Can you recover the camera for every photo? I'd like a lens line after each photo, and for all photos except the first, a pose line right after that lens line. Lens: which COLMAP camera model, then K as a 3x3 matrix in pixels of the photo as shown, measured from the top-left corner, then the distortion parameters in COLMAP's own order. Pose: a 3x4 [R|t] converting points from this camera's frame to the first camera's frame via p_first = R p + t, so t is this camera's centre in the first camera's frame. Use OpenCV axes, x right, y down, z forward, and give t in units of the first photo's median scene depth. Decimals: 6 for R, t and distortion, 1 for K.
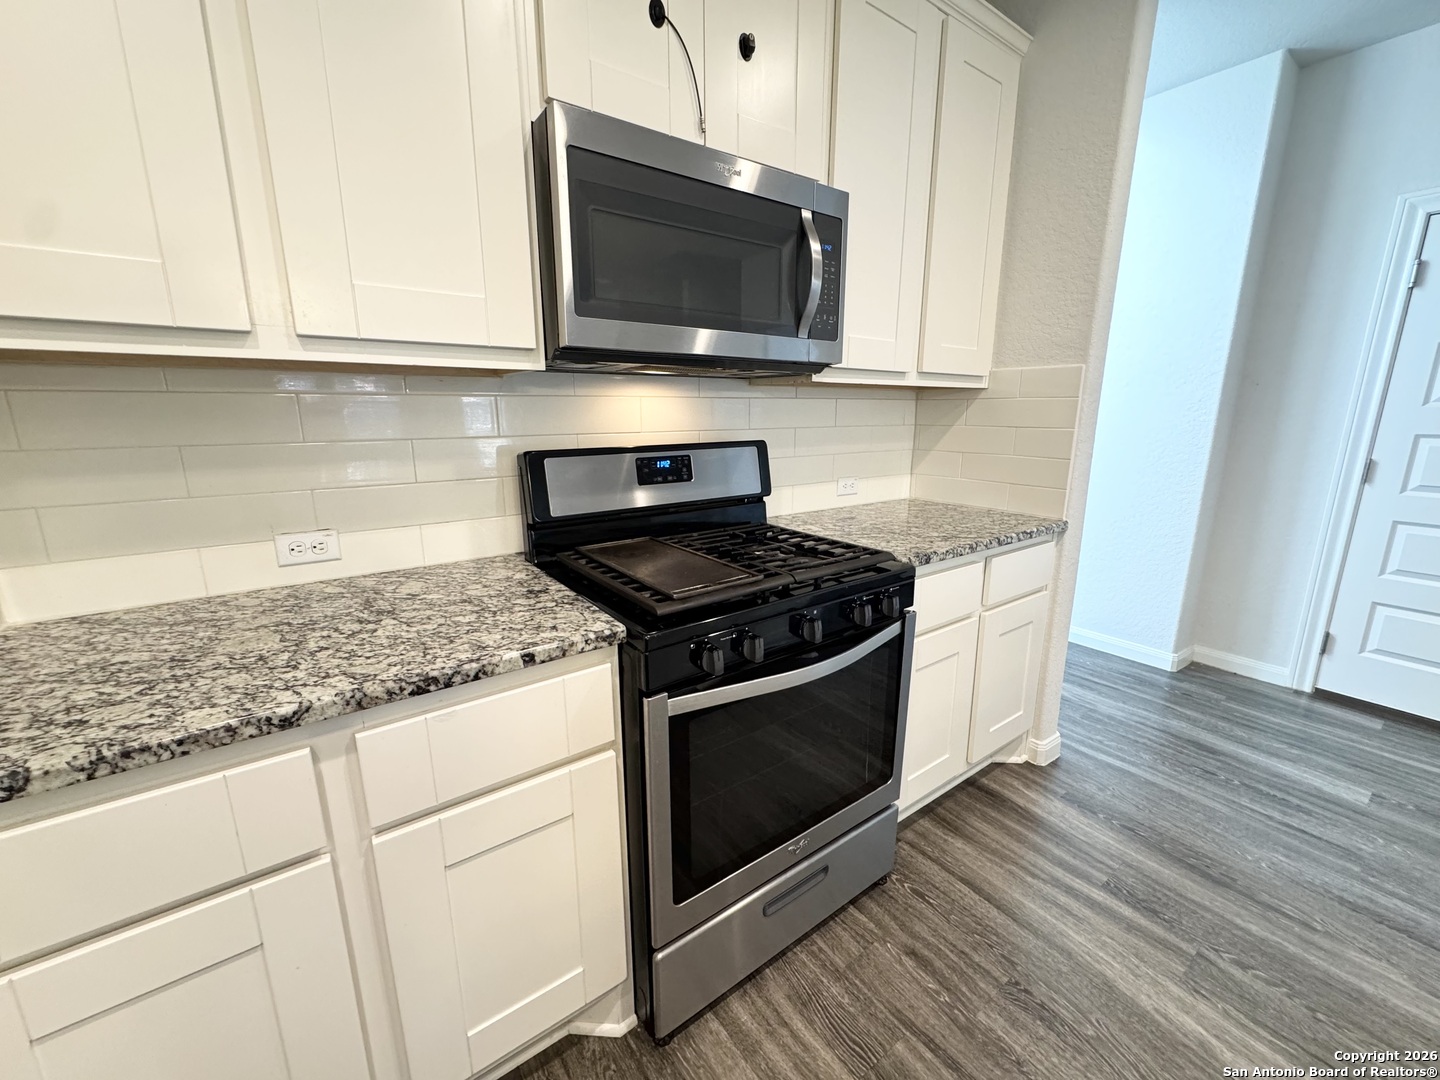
lens RADIAL K [[575.0, 0, 721.1], [0, 575.0, 537.3], [0, 0, 1]] dist [-0.002638, 0.000344]
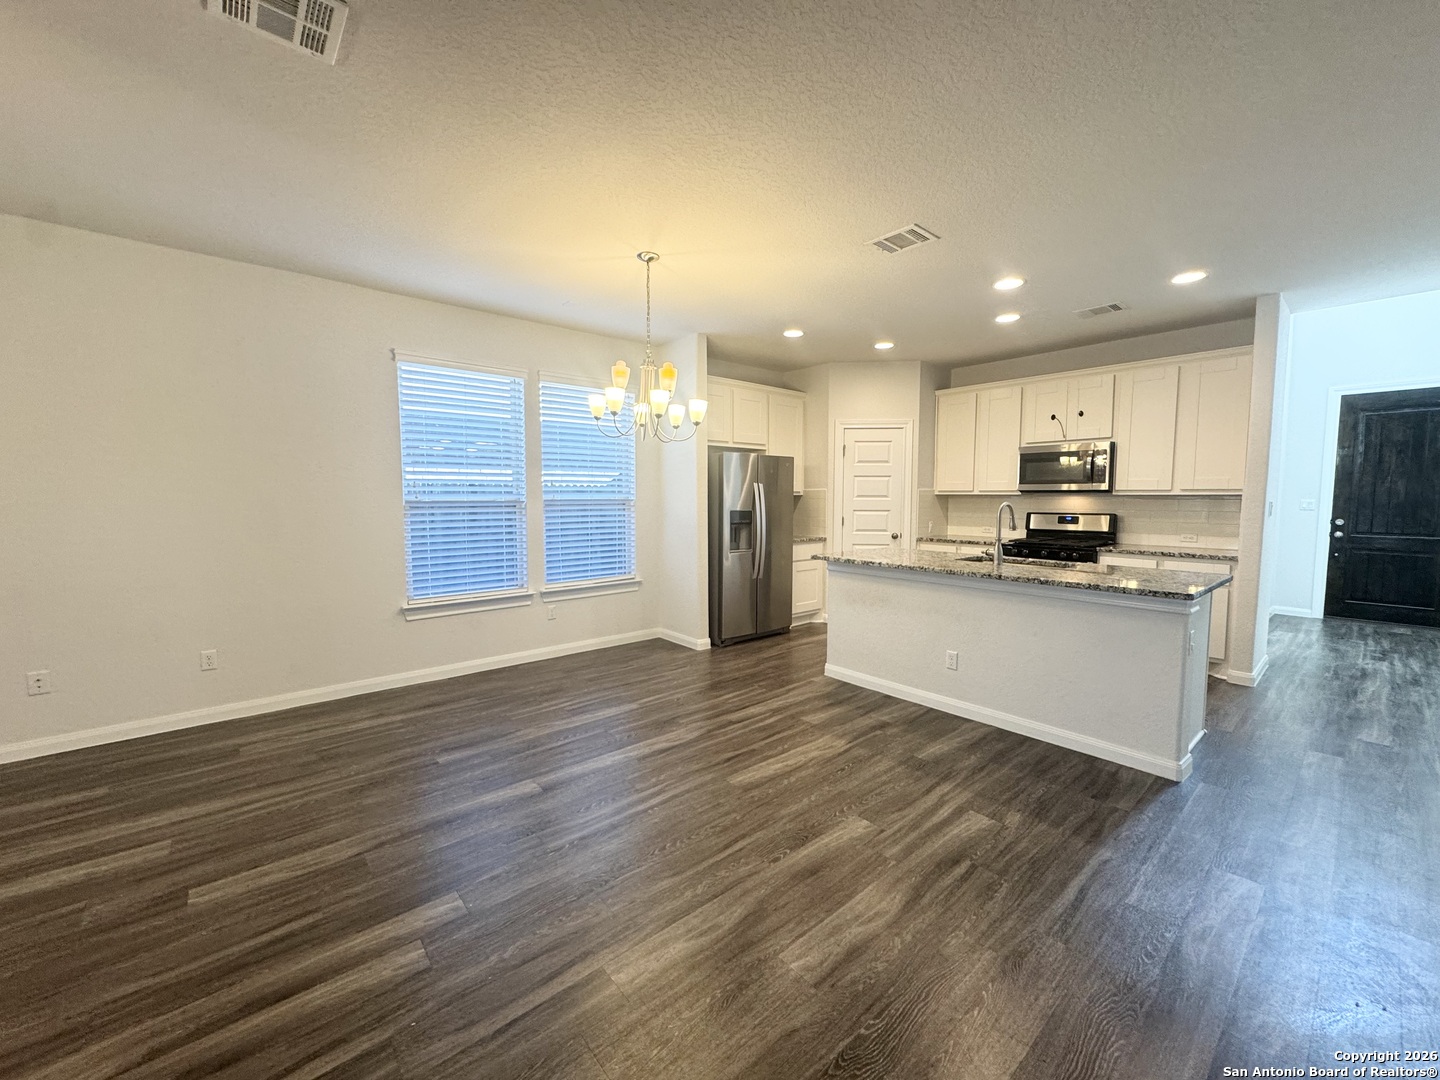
lens RADIAL K [[573.0, 0, 722.5], [0, 573.0, 537.5], [0, 0, 1]] dist [-0.001198, 0.000045]
pose [[0.086831, 0.070852, -0.993700, 3.702014], [-0.218066, 0.974630, 0.050437, 0.308961], [0.972064, 0.212313, 0.100078, -1.572363]]
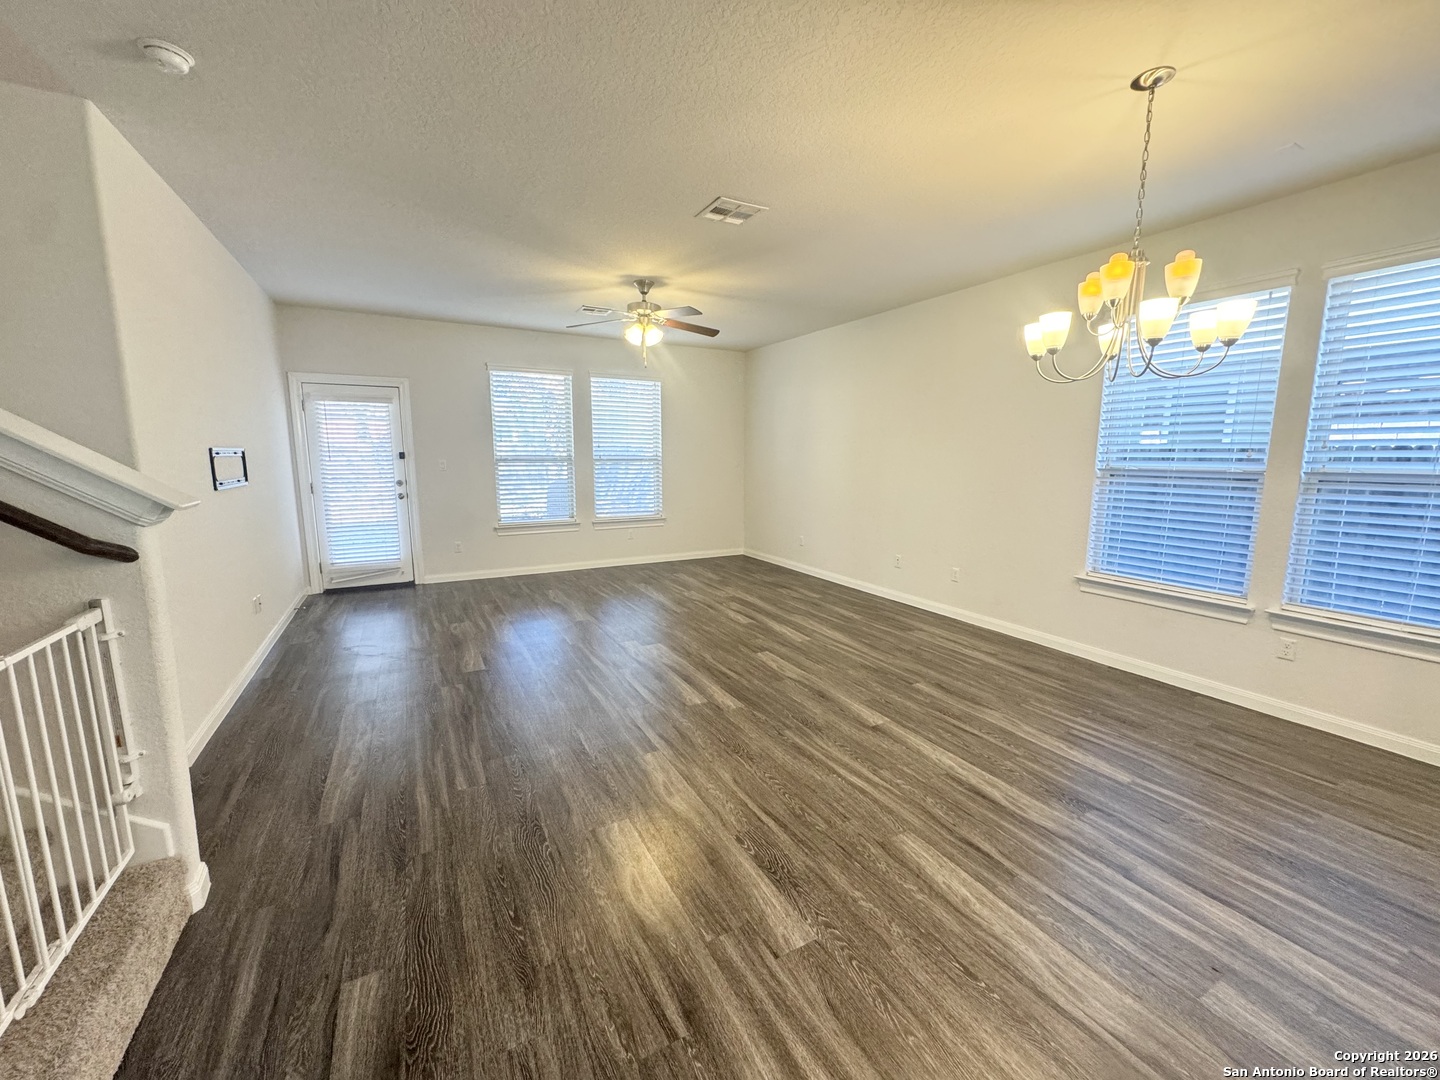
lens RADIAL K [[571.7, 0, 723.7], [0, 571.7, 538.0], [0, 0, 1]] dist [-0.002198, 0.000341]
pose [[-0.992338, -0.025864, 0.120814, 2.045804], [0.019054, 0.934109, 0.356478, -0.097575], [-0.122073, 0.356049, -0.926460, 0.097718]]
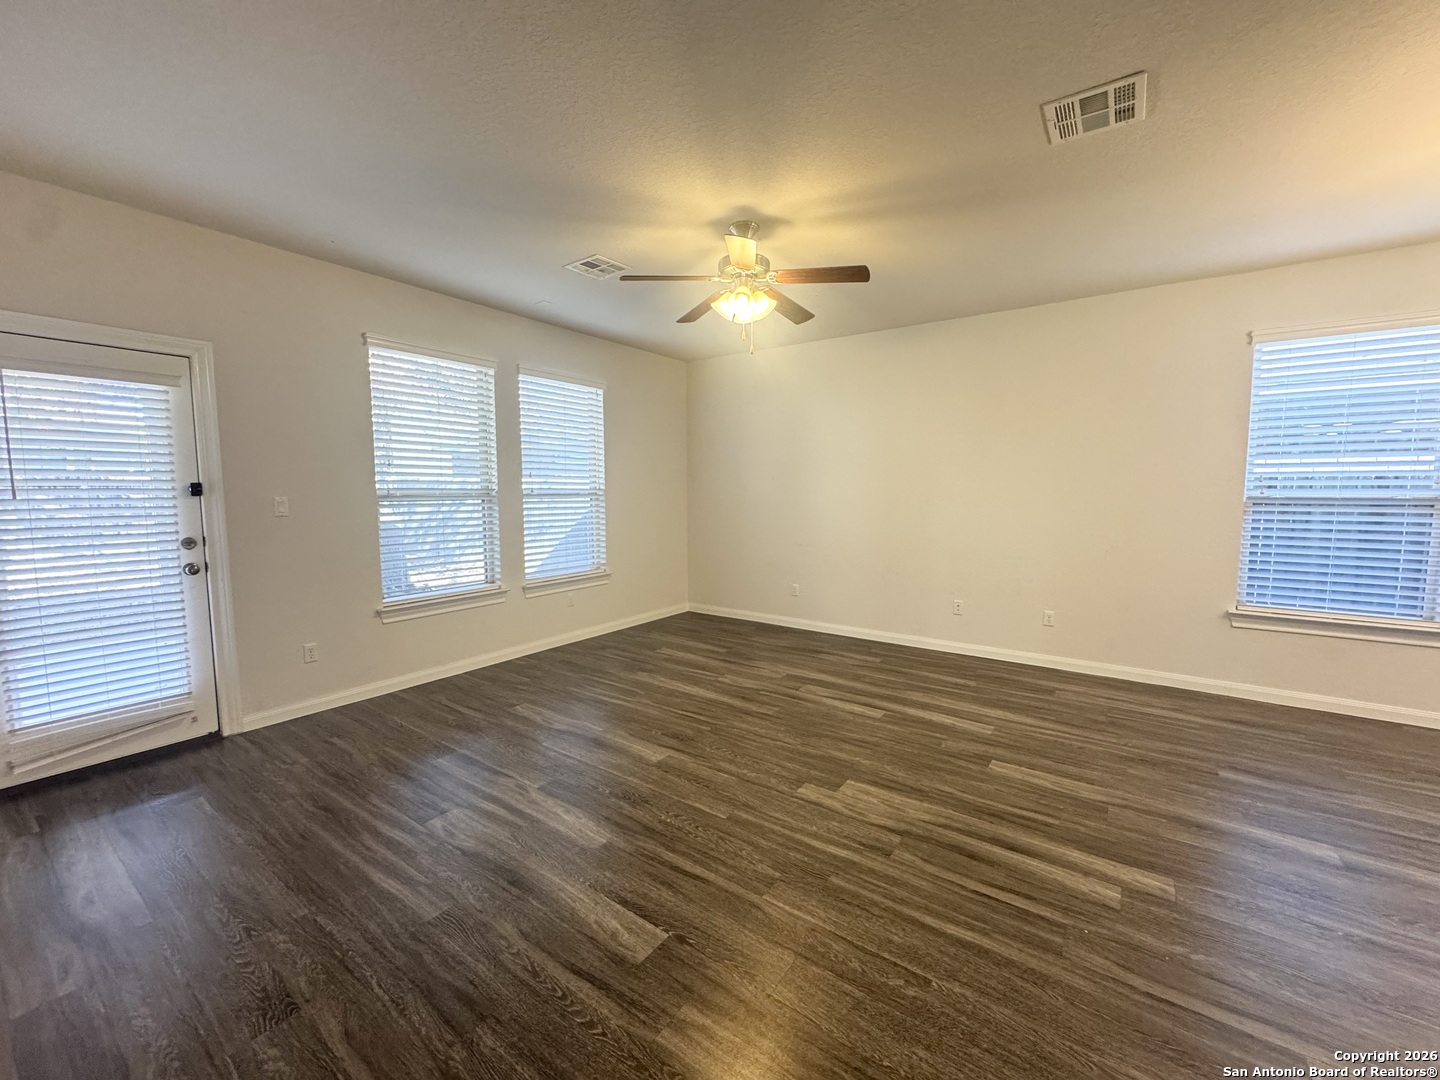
lens RADIAL K [[573.9, 0, 723.2], [0, 573.9, 537.5], [0, 0, 1]] dist [-0.003258, -0.000161]
pose [[-0.947445, 0.024142, -0.319008, 3.820024], [-0.072168, 0.955318, 0.286635, 0.215458], [0.311674, 0.294593, -0.903368, -1.168950]]
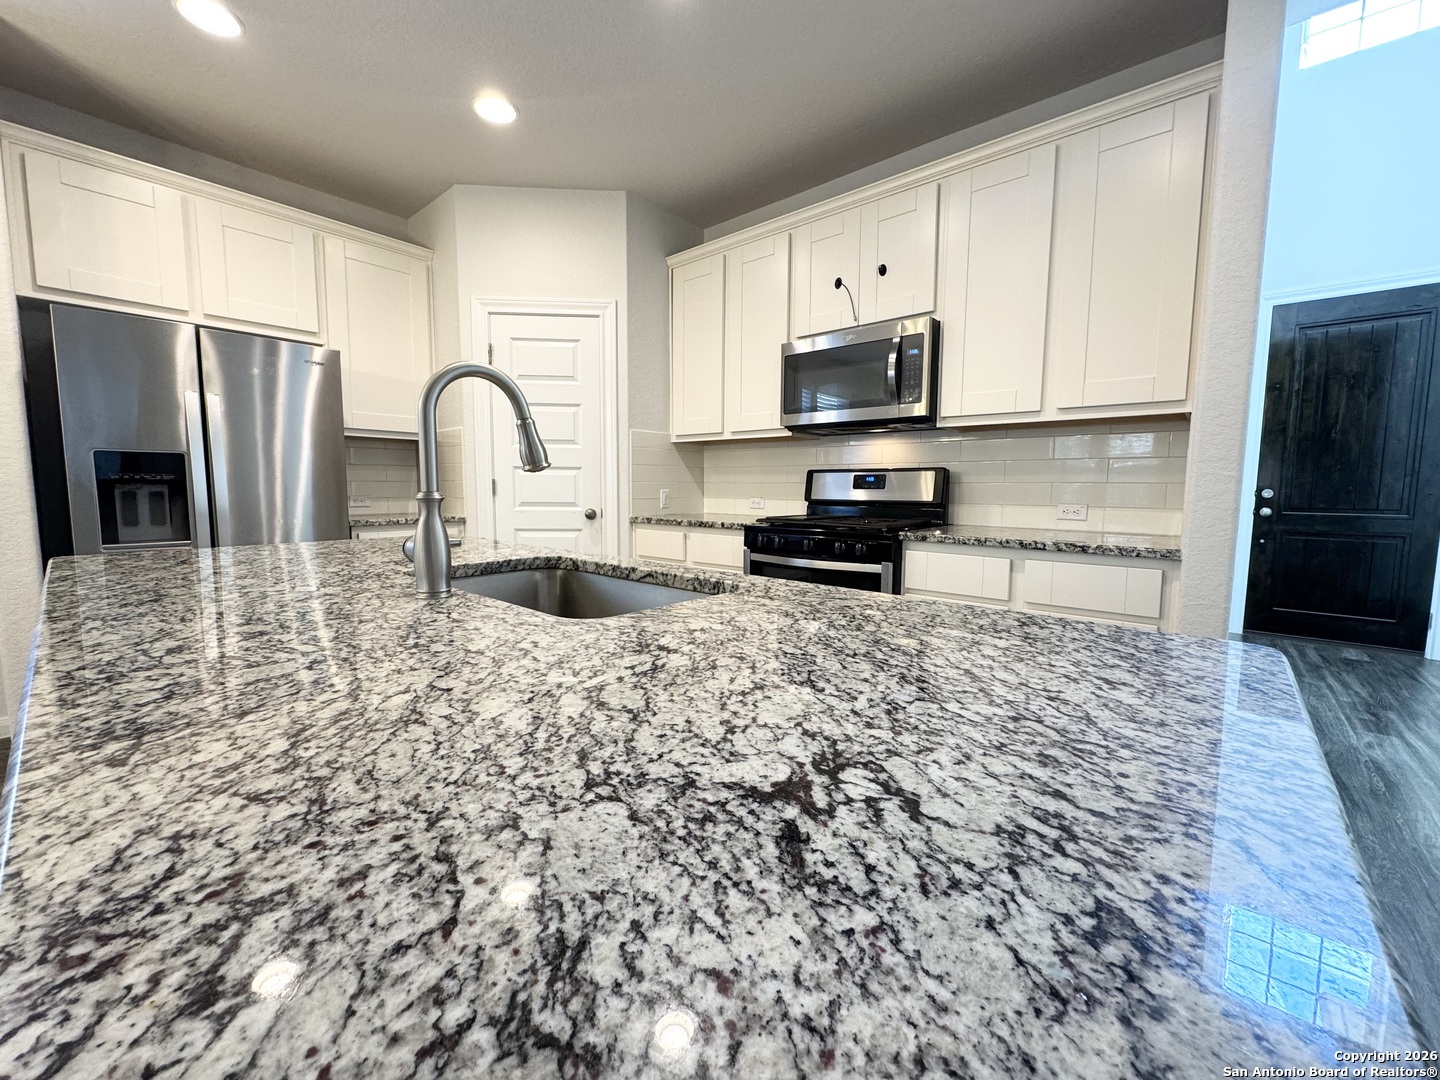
lens RADIAL K [[575.0, 0, 721.1], [0, 575.0, 537.3], [0, 0, 1]] dist [-0.002638, 0.000344]
pose [[0.232955, 0.088073, -0.968491, 1.895414], [-0.218859, 0.975091, 0.036030, 0.111778], [0.947540, 0.203570, 0.246428, 0.147317]]
